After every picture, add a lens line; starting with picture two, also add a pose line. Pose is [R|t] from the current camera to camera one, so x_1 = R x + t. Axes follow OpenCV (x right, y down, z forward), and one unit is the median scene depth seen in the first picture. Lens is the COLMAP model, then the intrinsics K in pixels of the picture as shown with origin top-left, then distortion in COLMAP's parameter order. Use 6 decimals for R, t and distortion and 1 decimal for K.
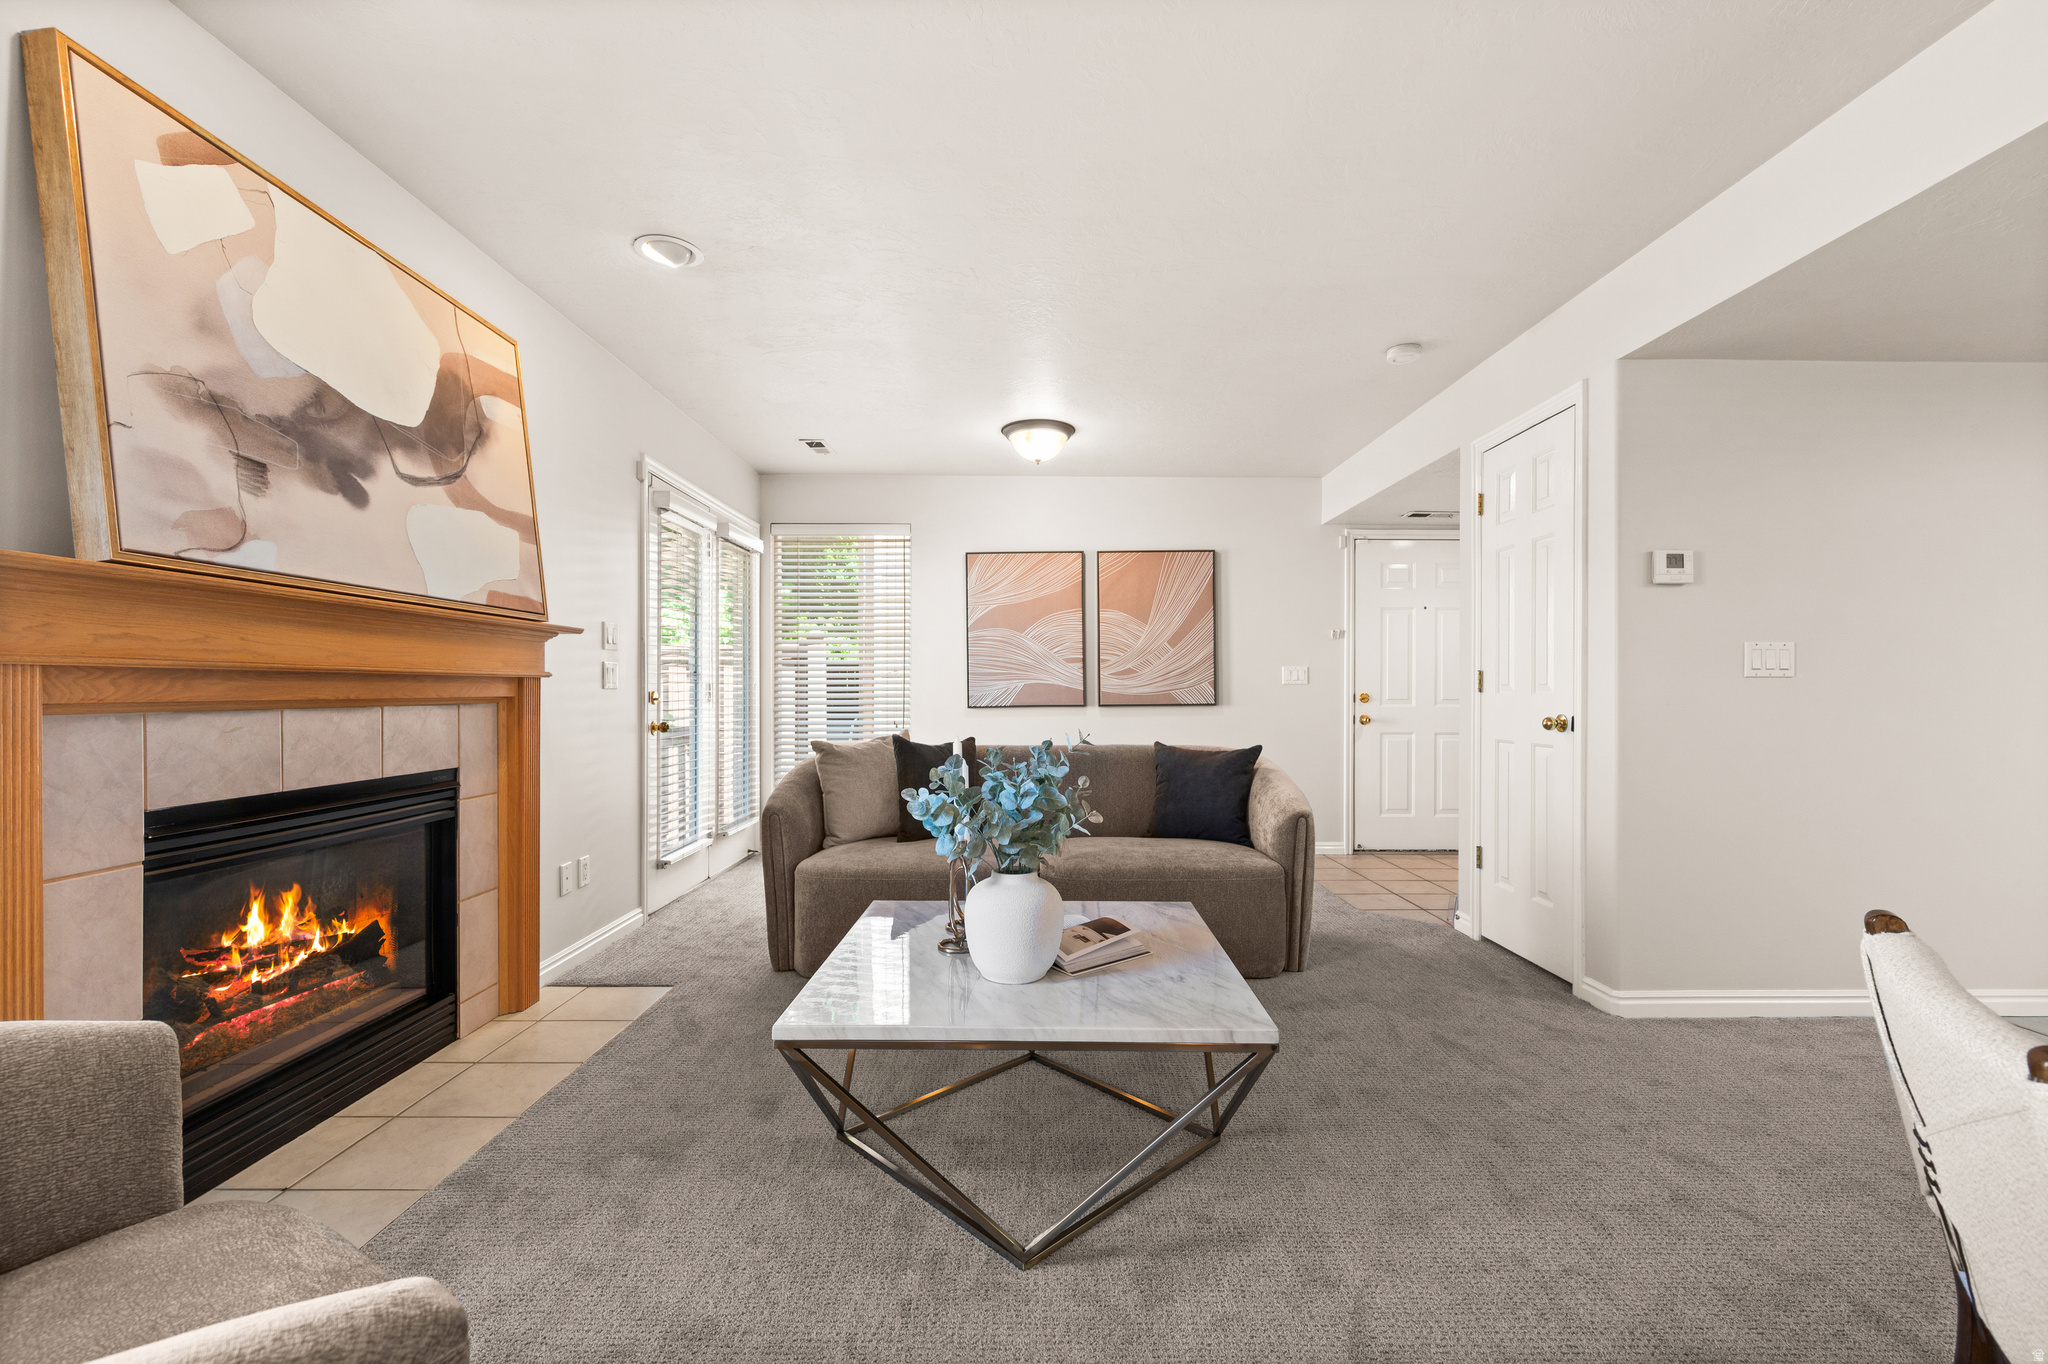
lens RADIAL K [[859.8, 0, 1034.7], [0, 859.8, 689.2], [0, 0, 1]] dist [0.000890, -0.001352]
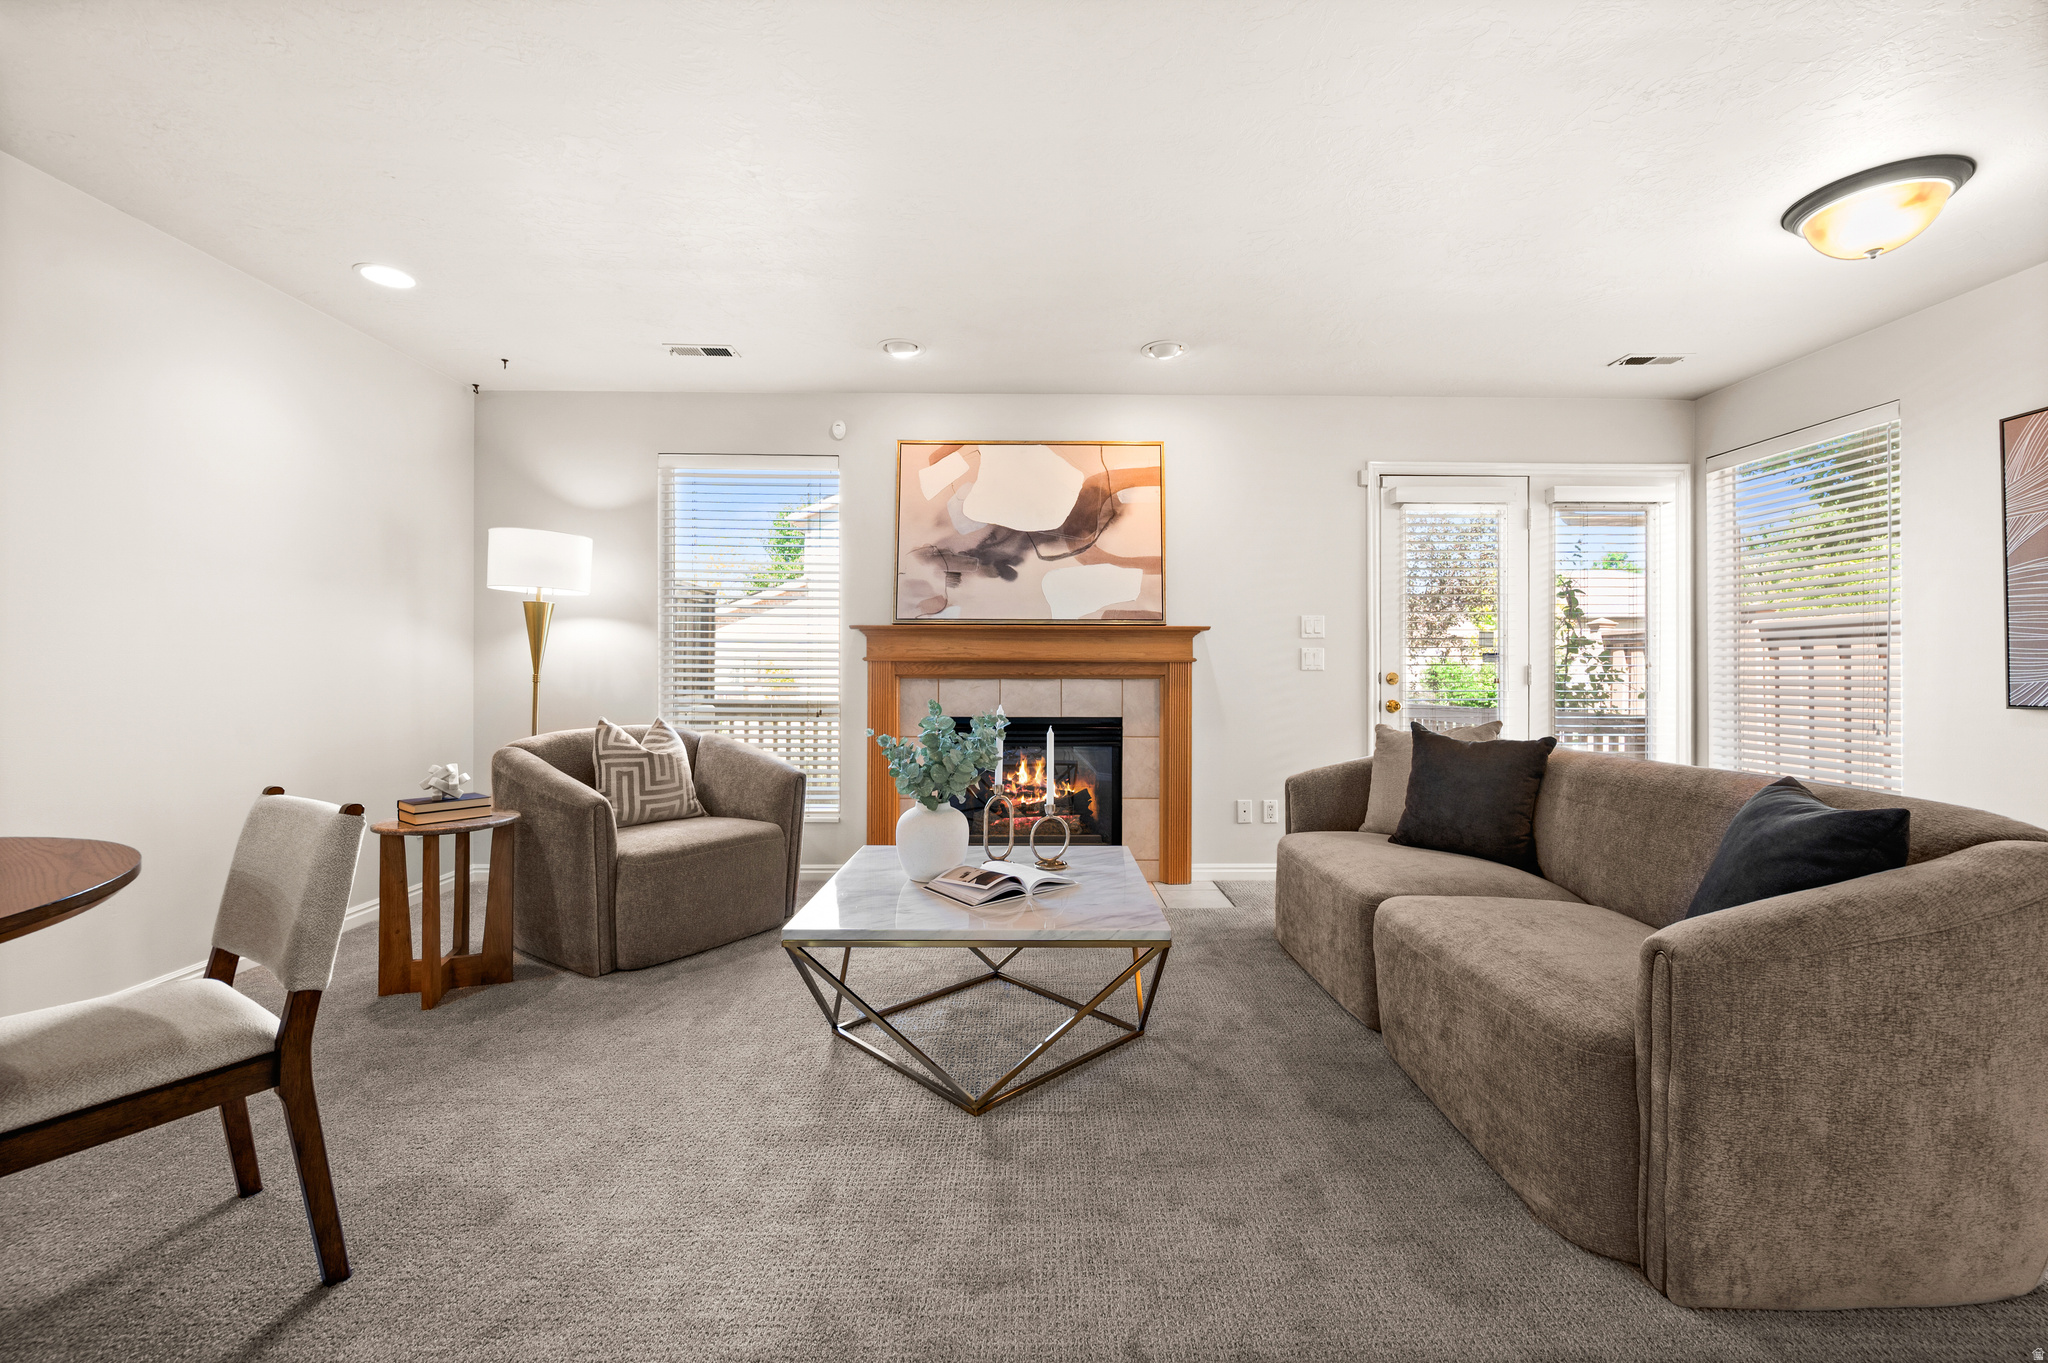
lens RADIAL K [[823.6, 0, 1028.4], [0, 823.6, 666.6], [0, 0, 1]] dist [0.002360, -0.000848]
pose [[0.006979, -0.002511, -0.999972, 1.095273], [-0.001985, 0.999995, -0.002525, -0.002515], [0.999974, 0.002003, 0.006974, 0.963524]]
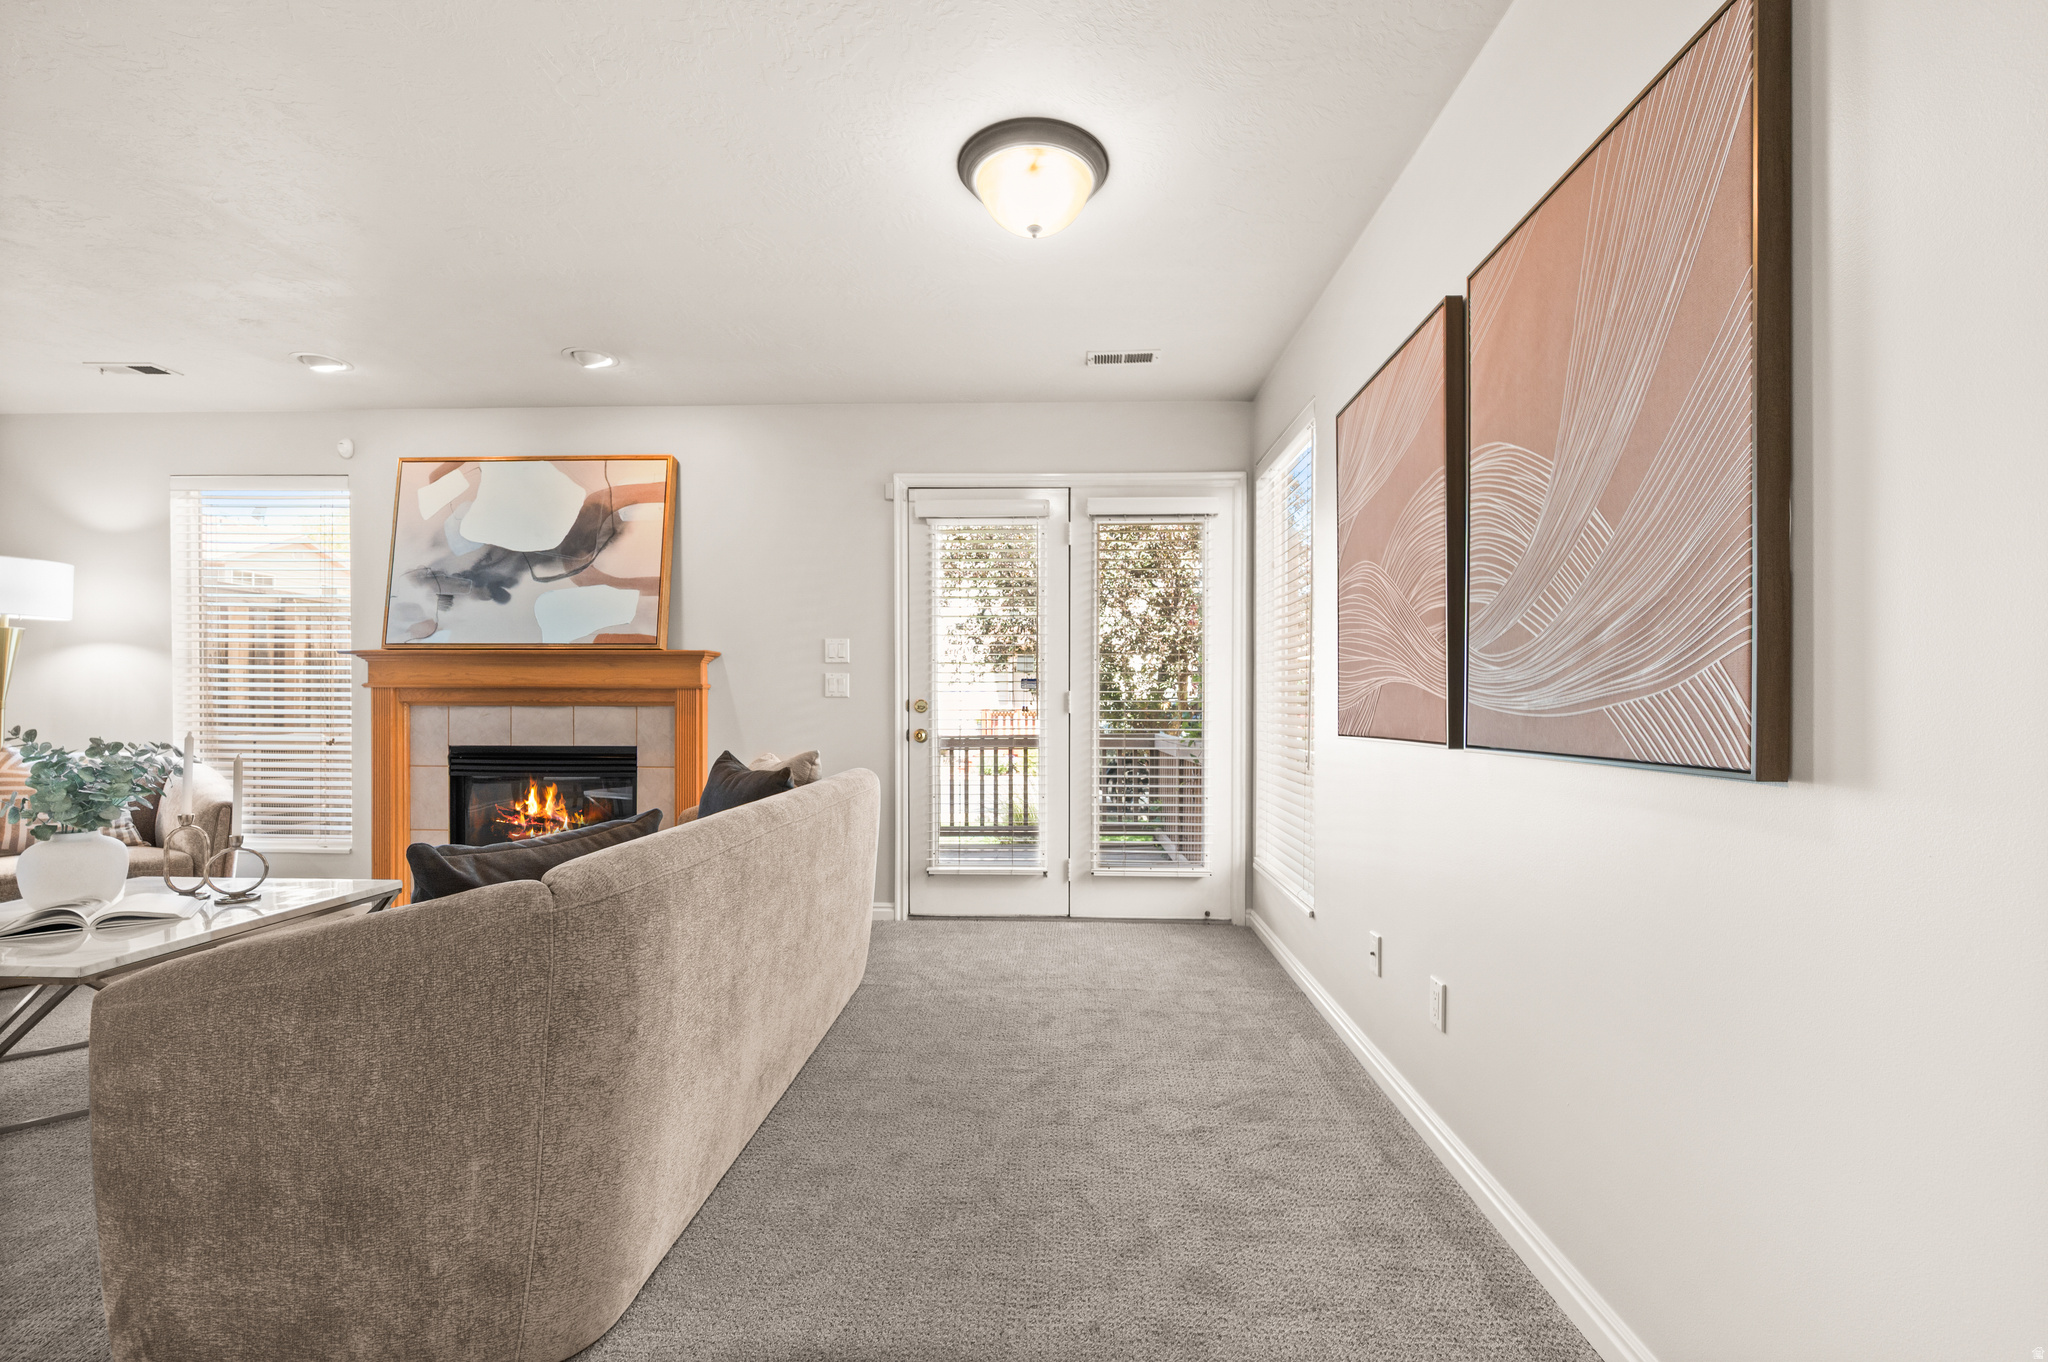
lens RADIAL K [[859.8, 0, 1034.4], [0, 859.8, 705.0], [0, 0, 1]] dist [0.000890, -0.001352]
pose [[-0.043363, 0.007135, -0.999034, 1.044933], [-0.001904, 0.999972, 0.007225, 0.002651], [0.999058, 0.002215, -0.043348, 2.145660]]
